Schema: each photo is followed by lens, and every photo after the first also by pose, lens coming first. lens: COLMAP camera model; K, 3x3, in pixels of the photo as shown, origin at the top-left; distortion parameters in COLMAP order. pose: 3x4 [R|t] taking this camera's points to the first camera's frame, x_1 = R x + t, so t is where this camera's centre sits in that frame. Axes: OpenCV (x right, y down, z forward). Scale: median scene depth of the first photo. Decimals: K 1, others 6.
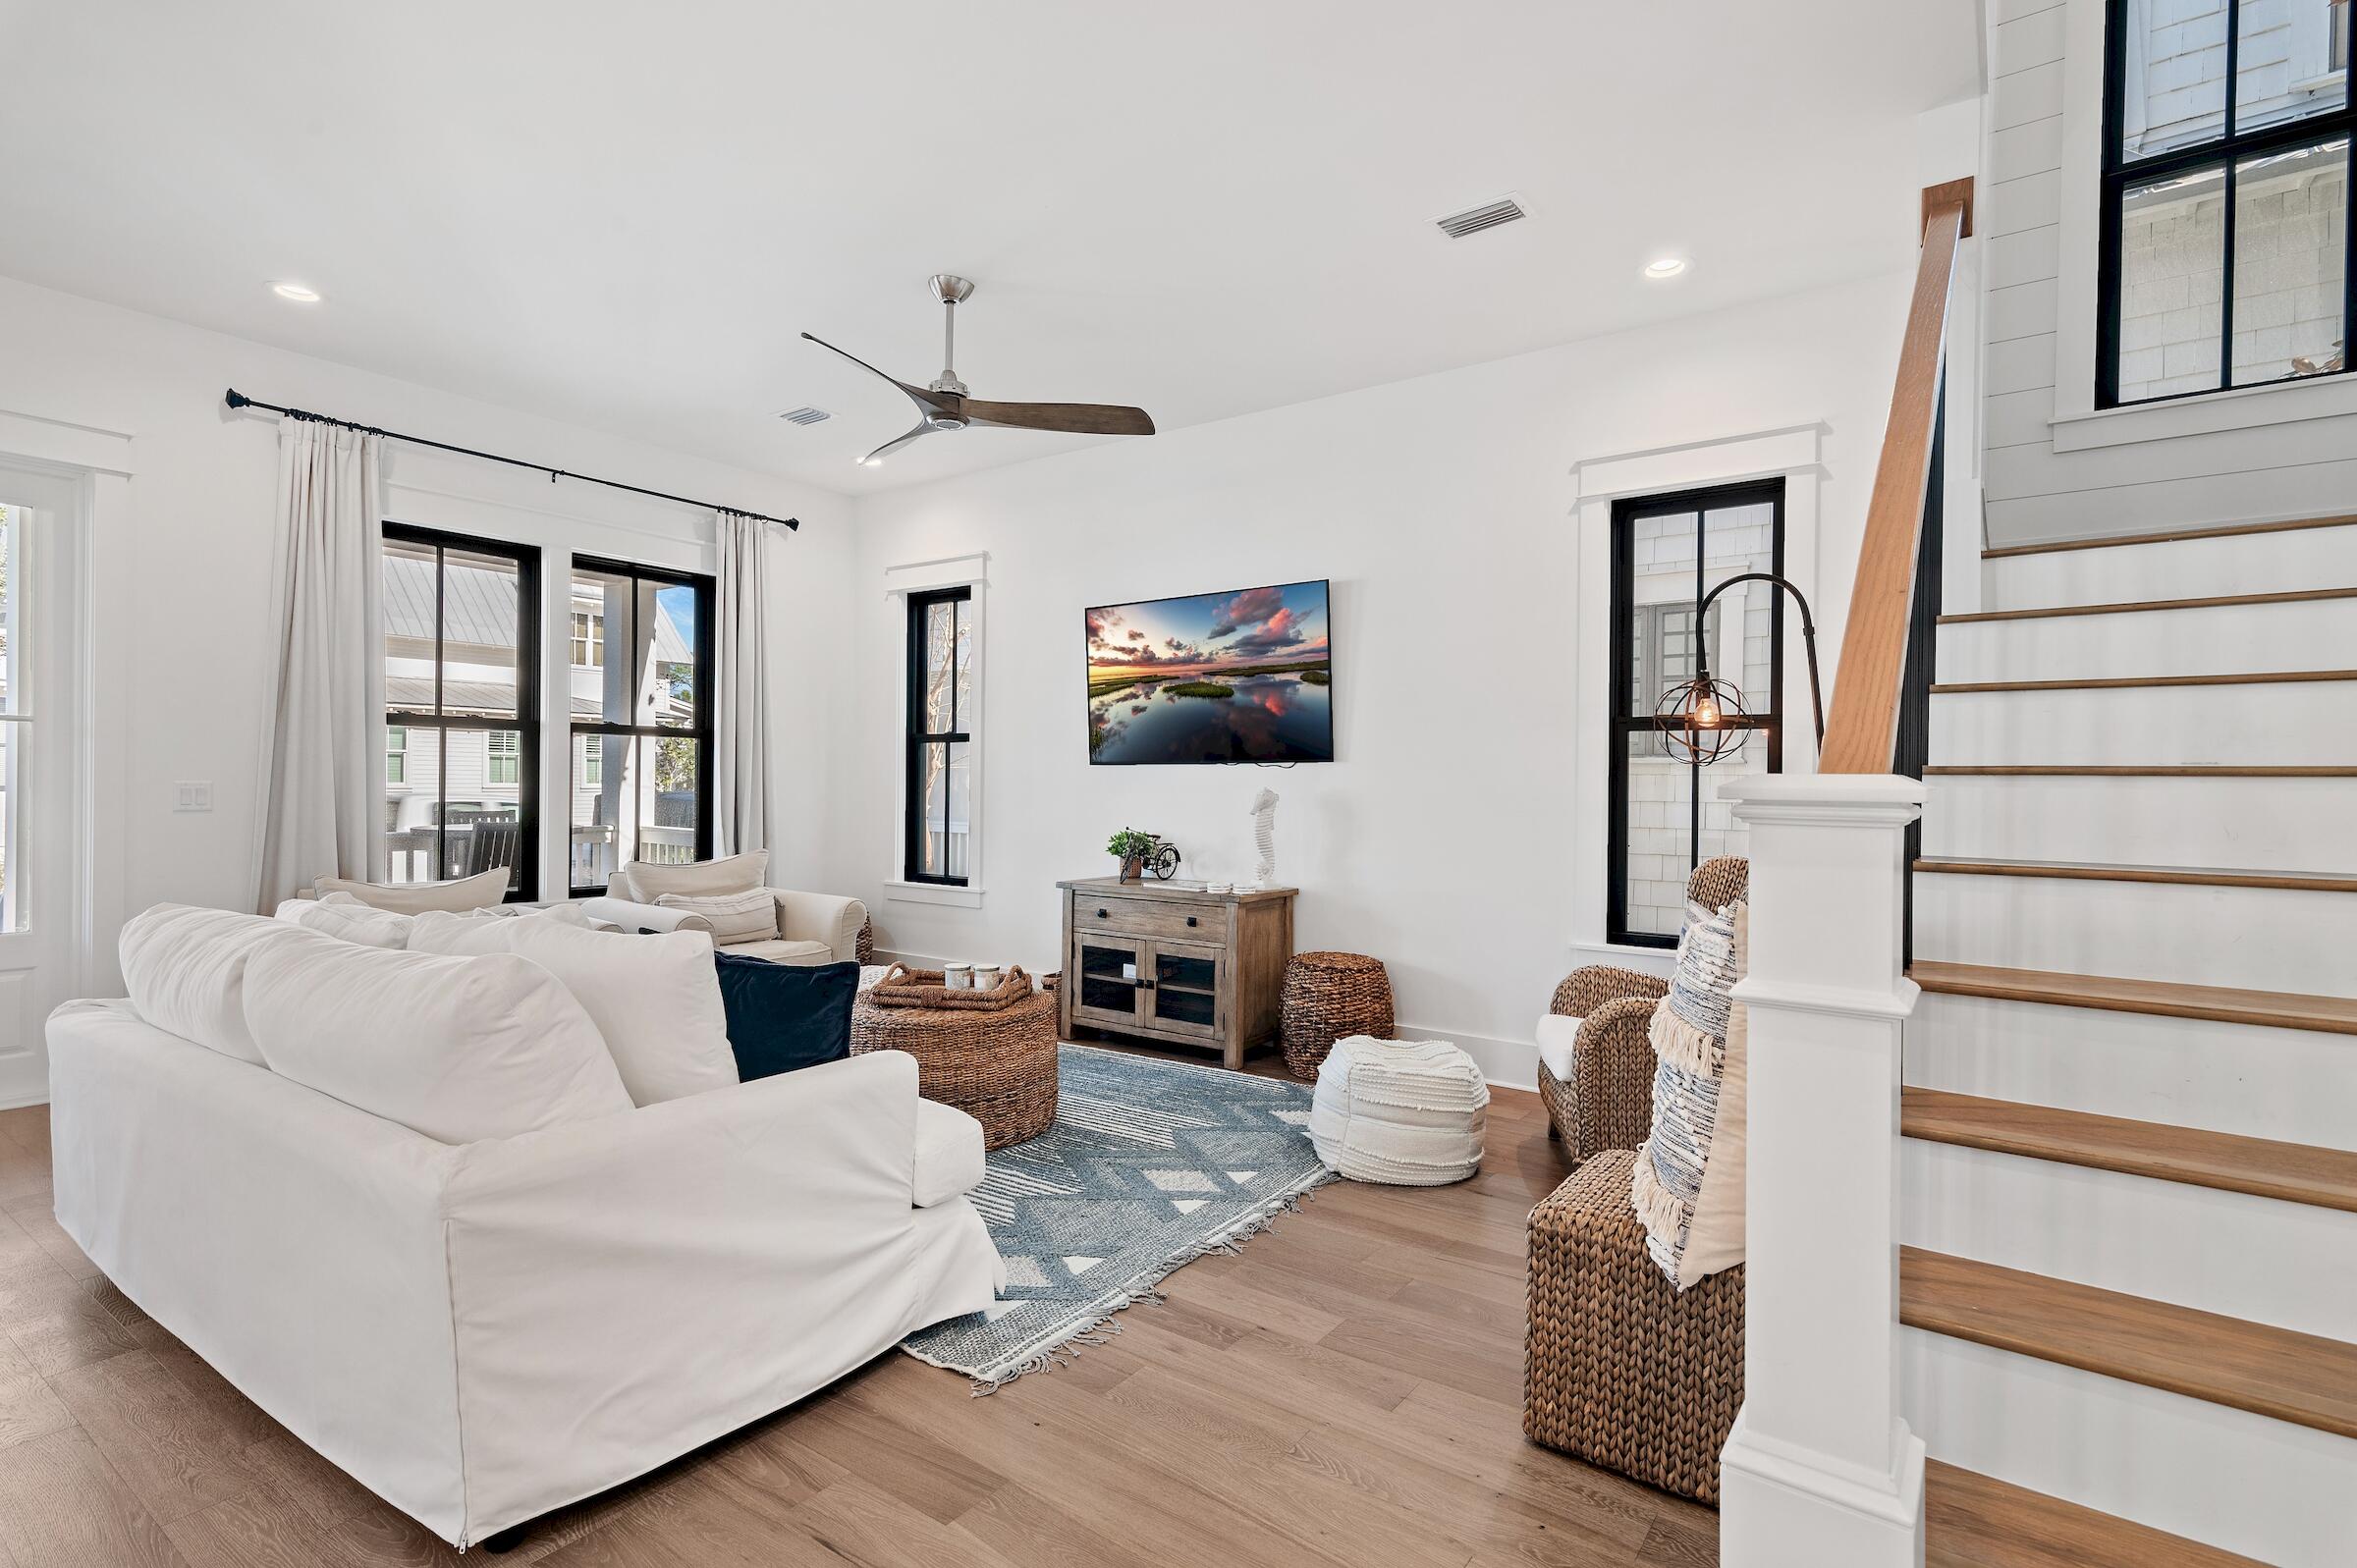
lens RADIAL K [[1153.9, 0, 1197.9], [0, 1153.9, 792.2], [0, 0, 1]] dist [0.014624, 0.003613]
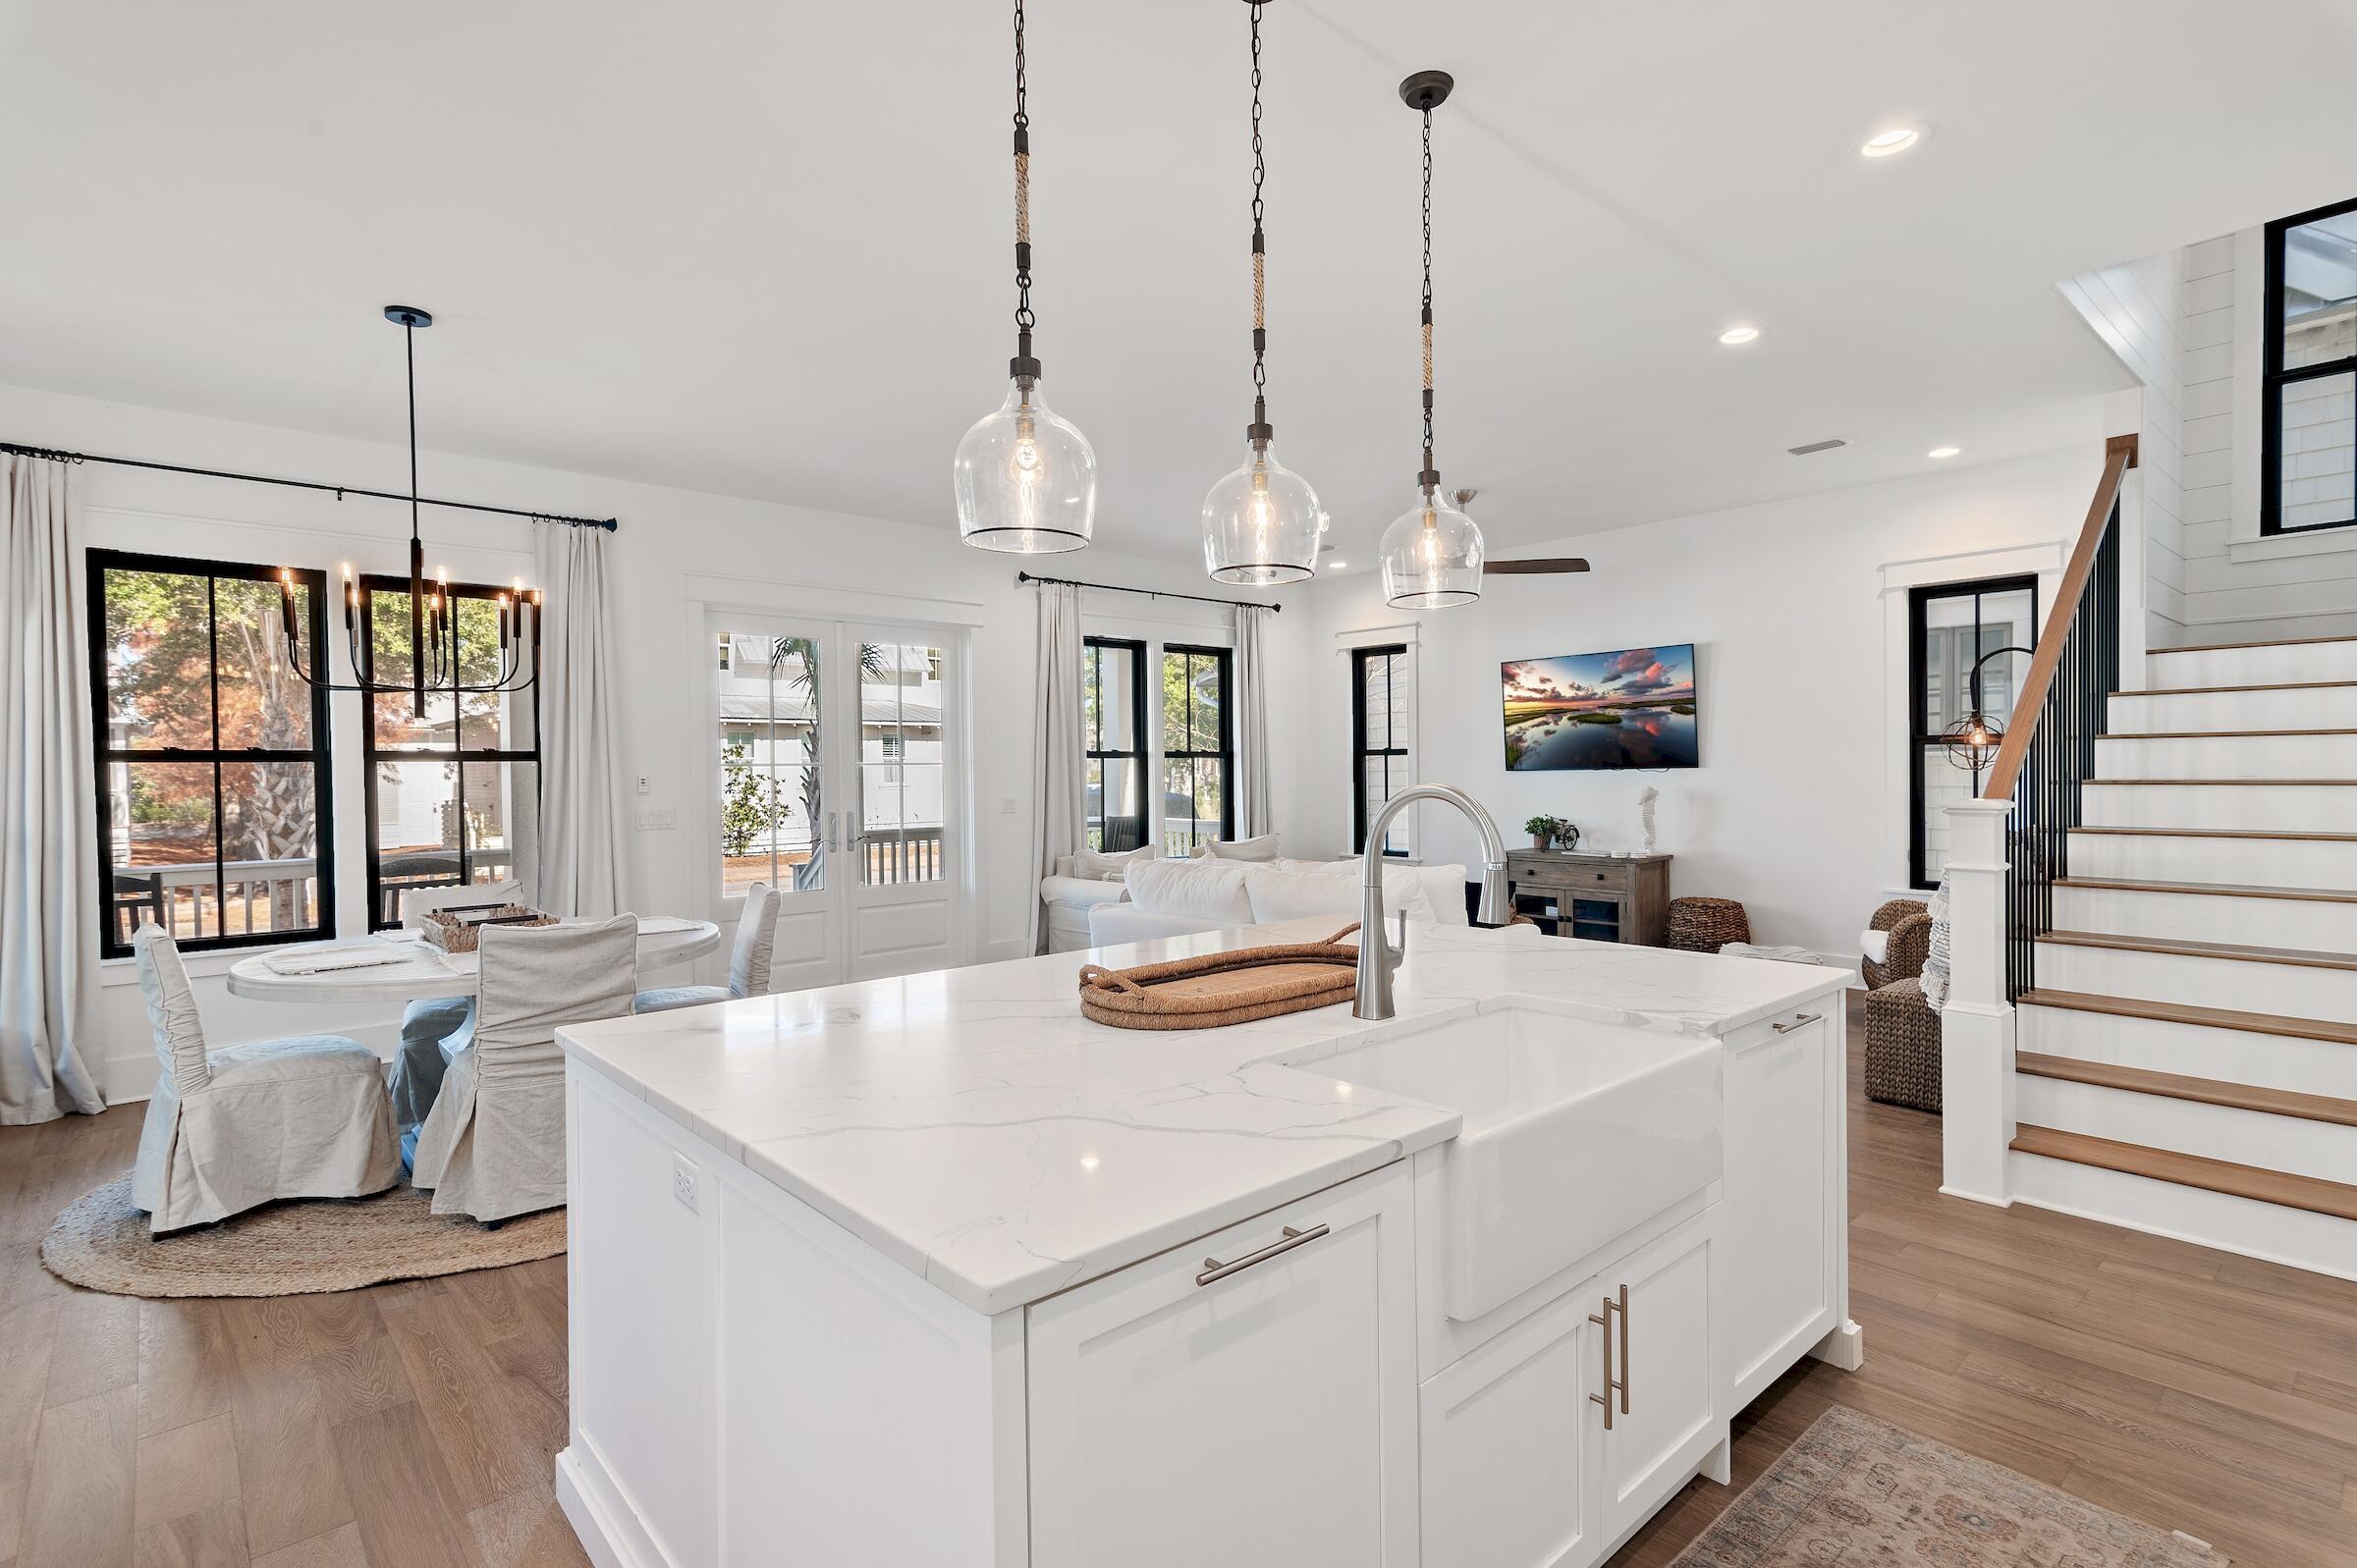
lens RADIAL K [[1153.9, 0, 1192.0], [0, 1153.9, 790.4], [0, 0, 1]] dist [0.014624, 0.003613]
pose [[0.975803, -0.019044, -0.217820, -0.184658], [0.022017, 0.999695, 0.011227, -0.027263], [0.217540, -0.015751, 0.975924, -0.551025]]
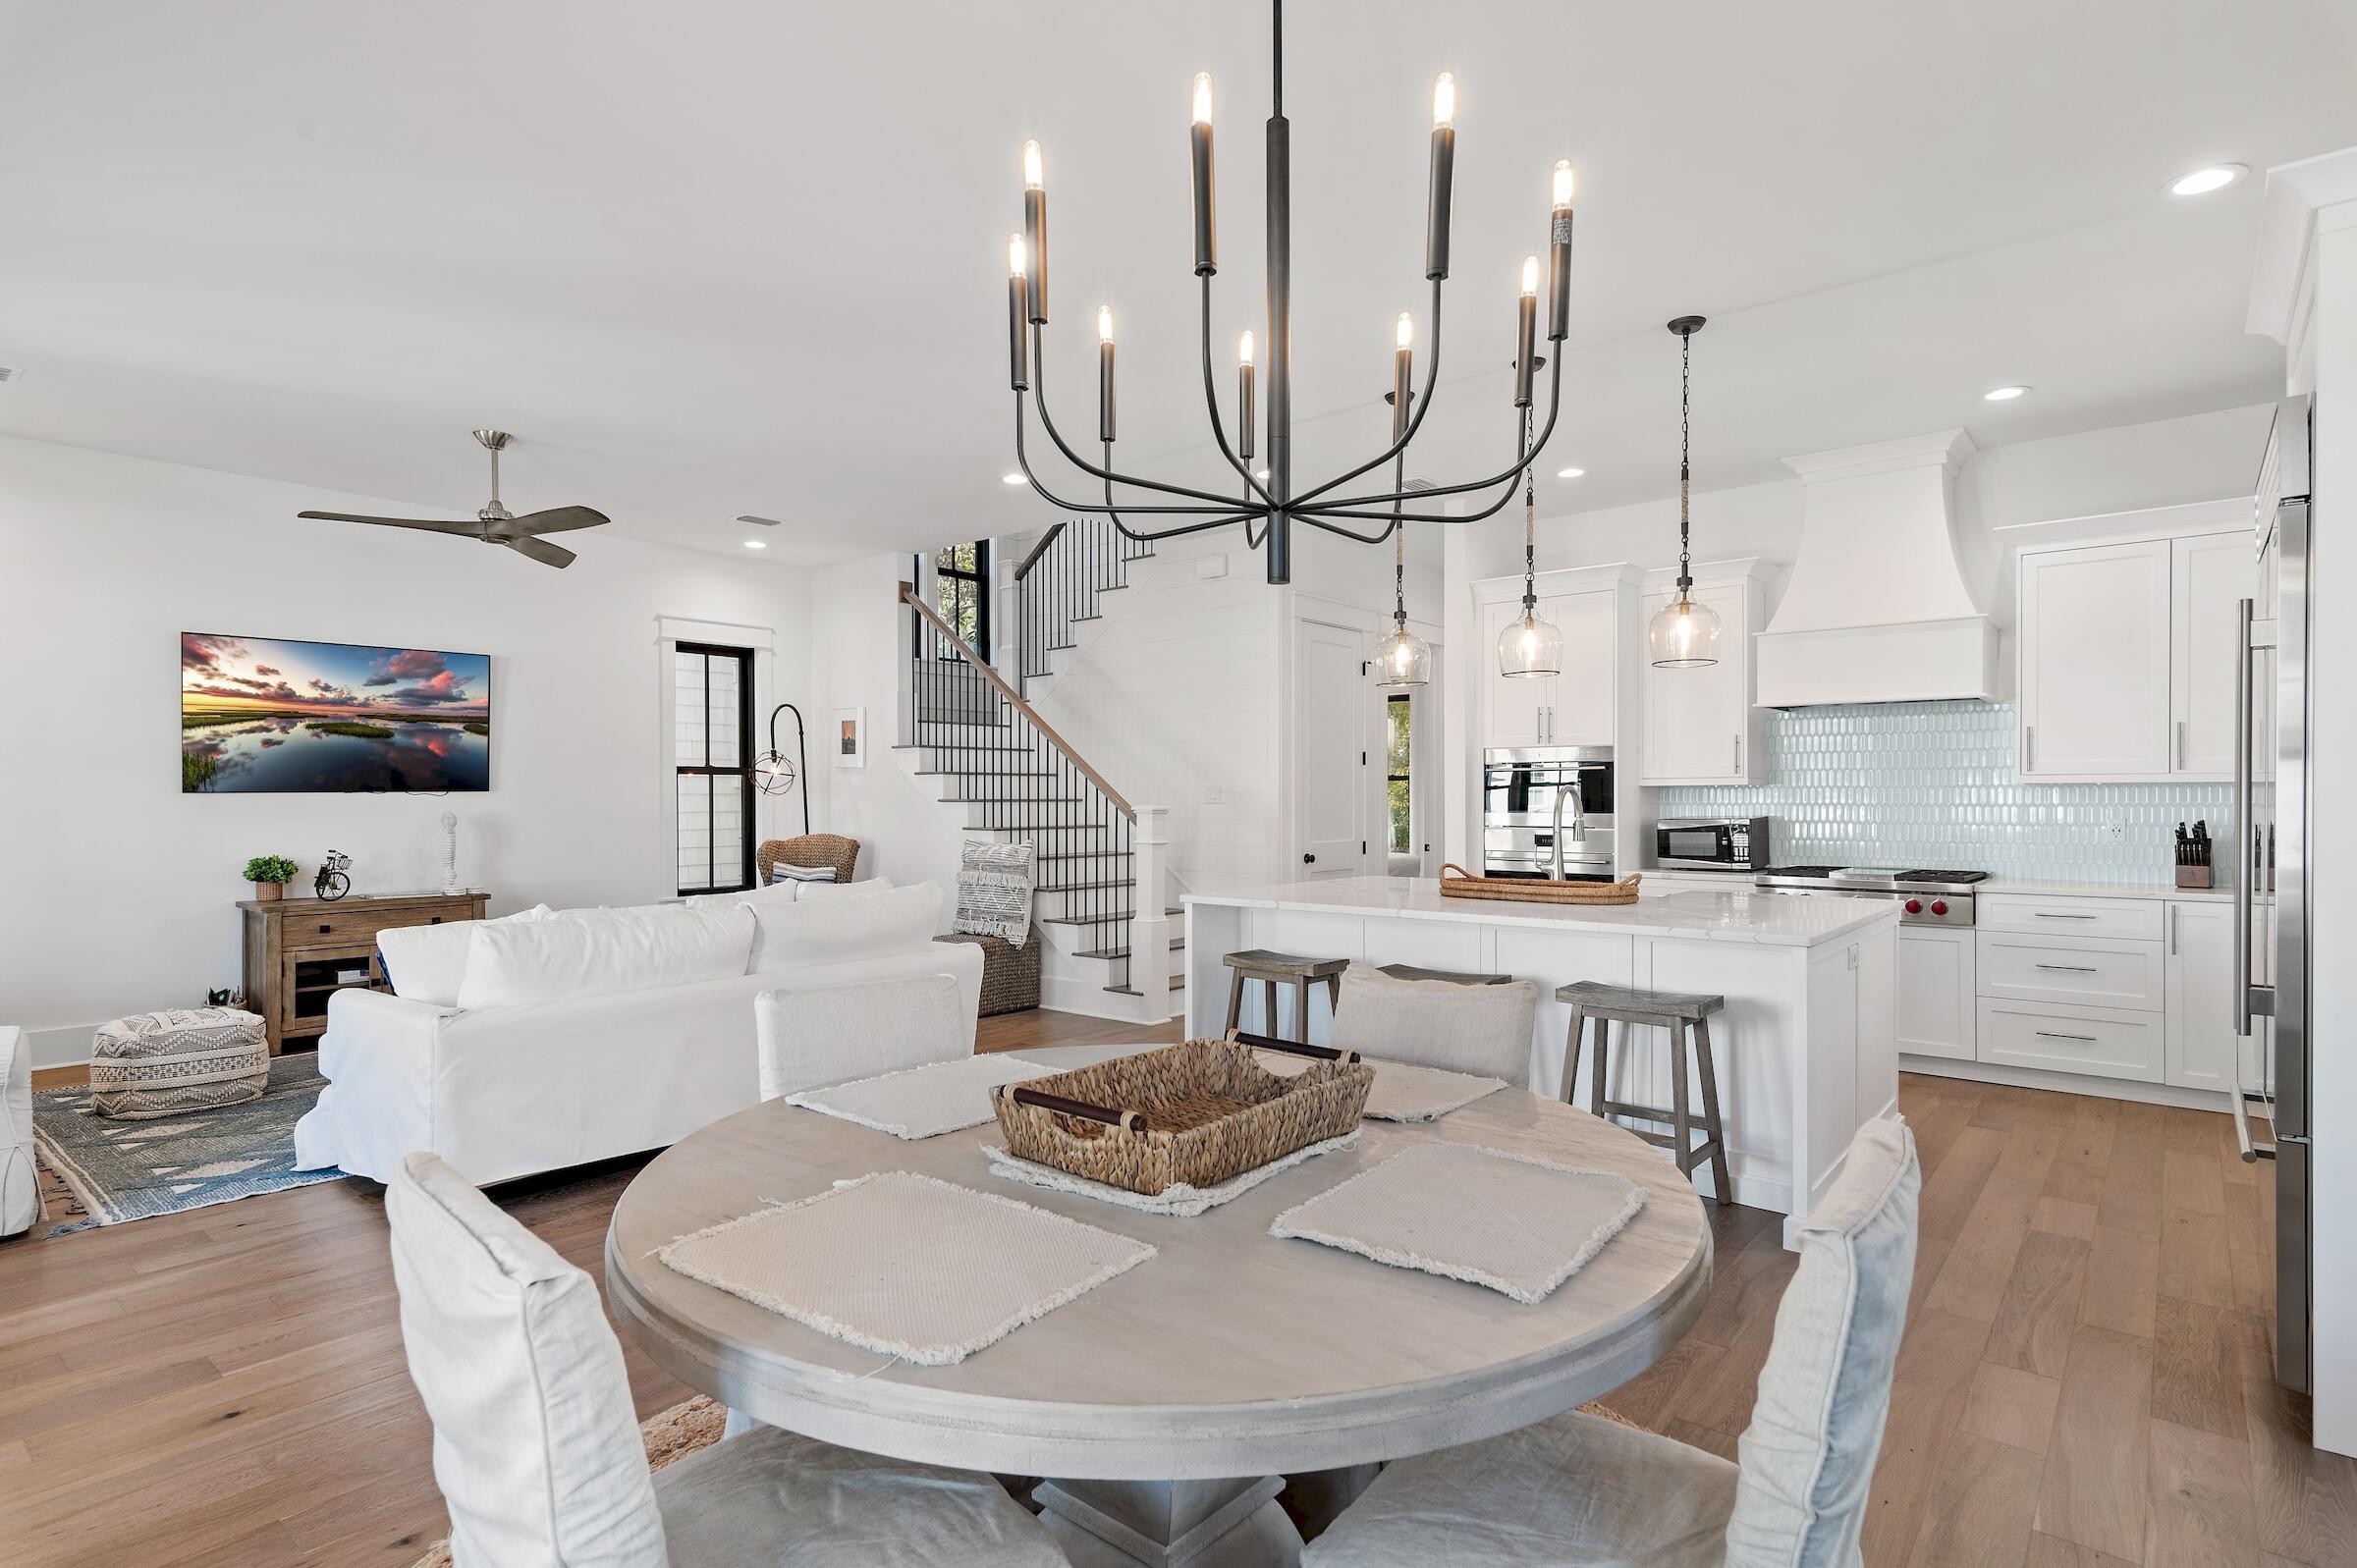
lens RADIAL K [[1182.2, 0, 1179.4], [0, 1182.2, 782.6], [0, 0, 1]] dist [0.012446, 0.000957]
pose [[0.088530, -0.000051, 0.996073, -1.156938], [0.011526, 0.999933, -0.000973, -0.025637], [-0.996007, 0.011567, 0.088525, 0.079777]]
